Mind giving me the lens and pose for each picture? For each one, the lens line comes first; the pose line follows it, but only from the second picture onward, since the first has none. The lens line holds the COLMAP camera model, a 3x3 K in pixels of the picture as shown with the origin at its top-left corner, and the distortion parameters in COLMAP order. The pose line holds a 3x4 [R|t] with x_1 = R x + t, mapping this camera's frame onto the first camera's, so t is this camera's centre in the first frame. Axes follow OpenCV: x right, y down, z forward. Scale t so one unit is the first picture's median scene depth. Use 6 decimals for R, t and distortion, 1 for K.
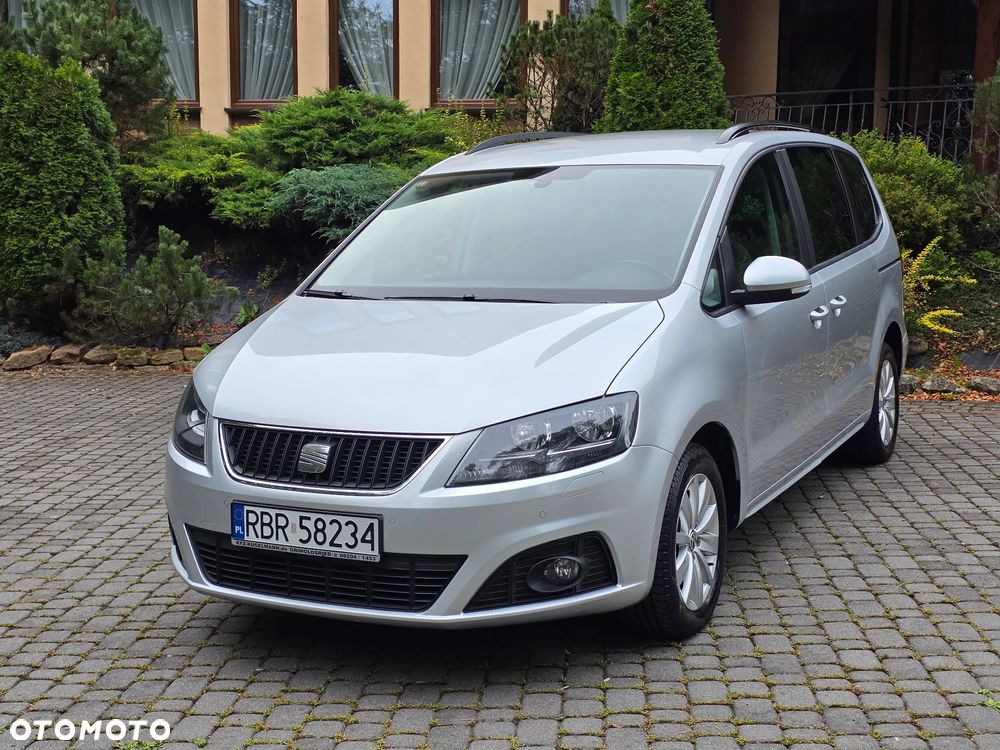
lens RADIAL K [[1313.7, 0, 495.0], [0, 1313.7, 373.6], [0, 0, 1]] dist [0.165015, -0.452859]
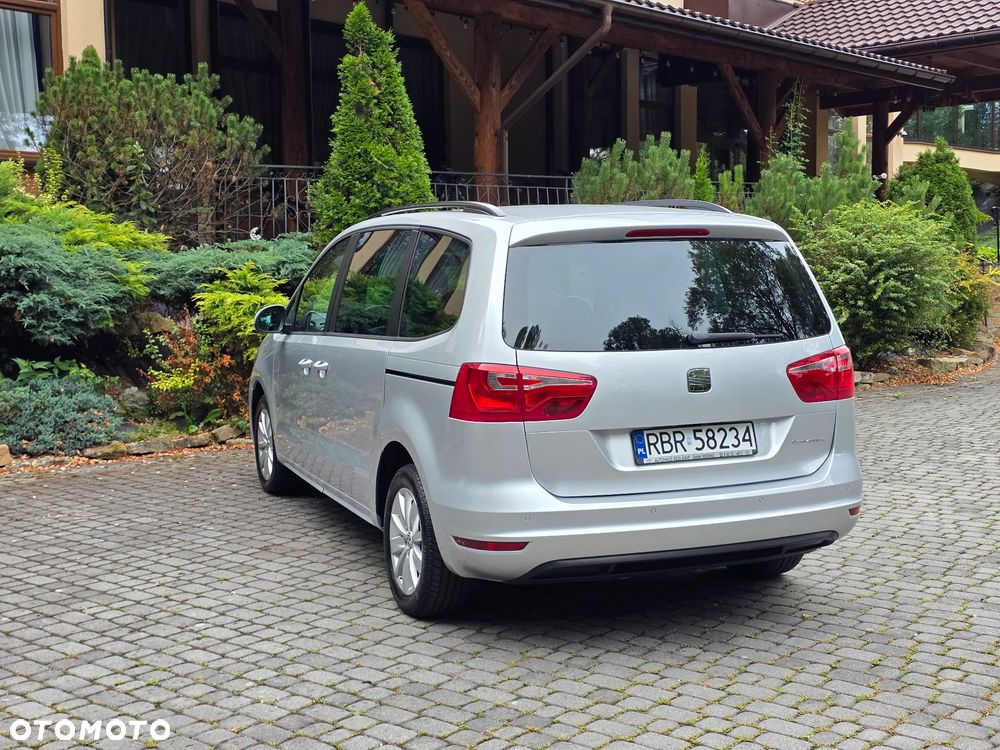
lens RADIAL K [[1304.8, 0, 516.6], [0, 1304.8, 374.6], [0, 0, 1]] dist [0.162035, -0.419098]
pose [[0.582421, -0.064359, 0.810335, -1.863760], [0.103588, 0.994610, 0.004542, -0.096372], [-0.806260, 0.081296, 0.585949, 0.817570]]
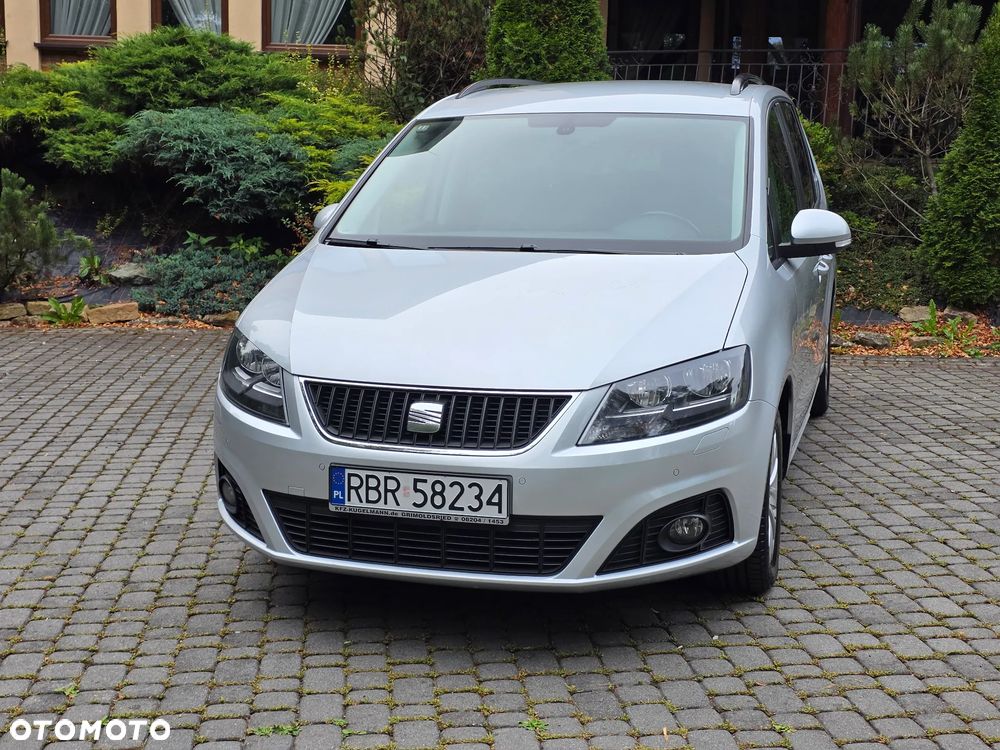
lens RADIAL K [[1318.8, 0, 500.0], [0, 1318.8, 375.0], [0, 0, 1]] dist [0.158559, -0.445815]
pose [[0.982072, -0.007593, 0.188354, -0.259492], [0.001319, 0.999441, 0.033413, 0.002682], [-0.188502, -0.032566, 0.981533, 0.066049]]
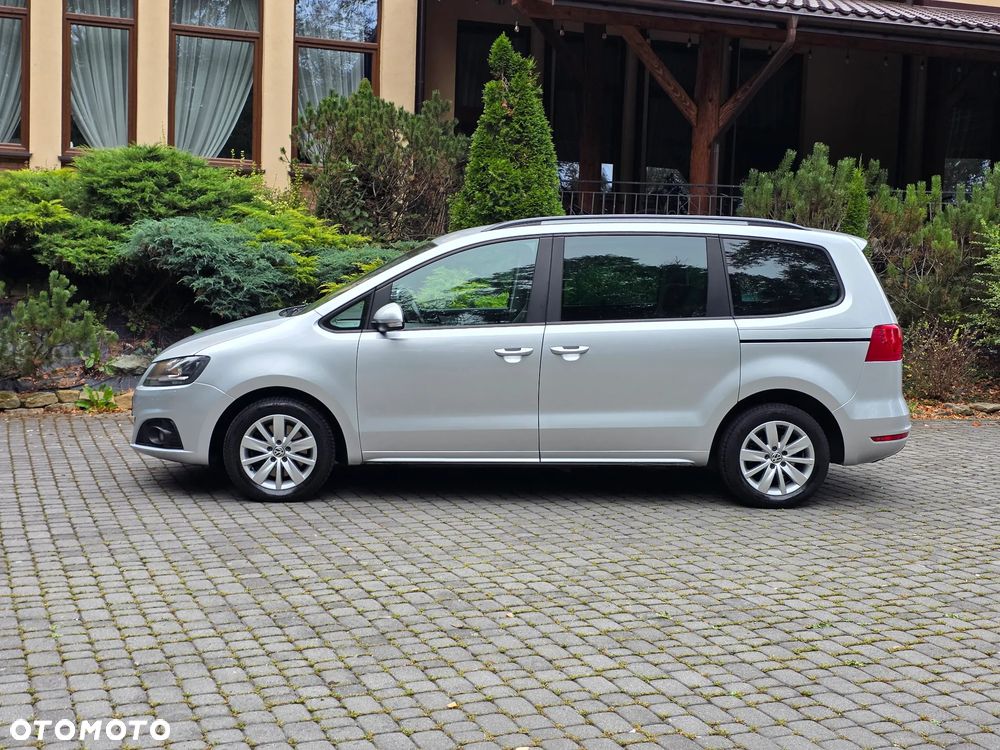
lens RADIAL K [[1308.0, 0, 503.6], [0, 1308.0, 385.7], [0, 0, 1]] dist [0.169158, -0.465908]
pose [[0.893733, -0.006438, 0.448553, -1.153360], [0.020641, 0.999428, -0.026783, 0.033583], [-0.448124, 0.033195, 0.893355, -0.185155]]
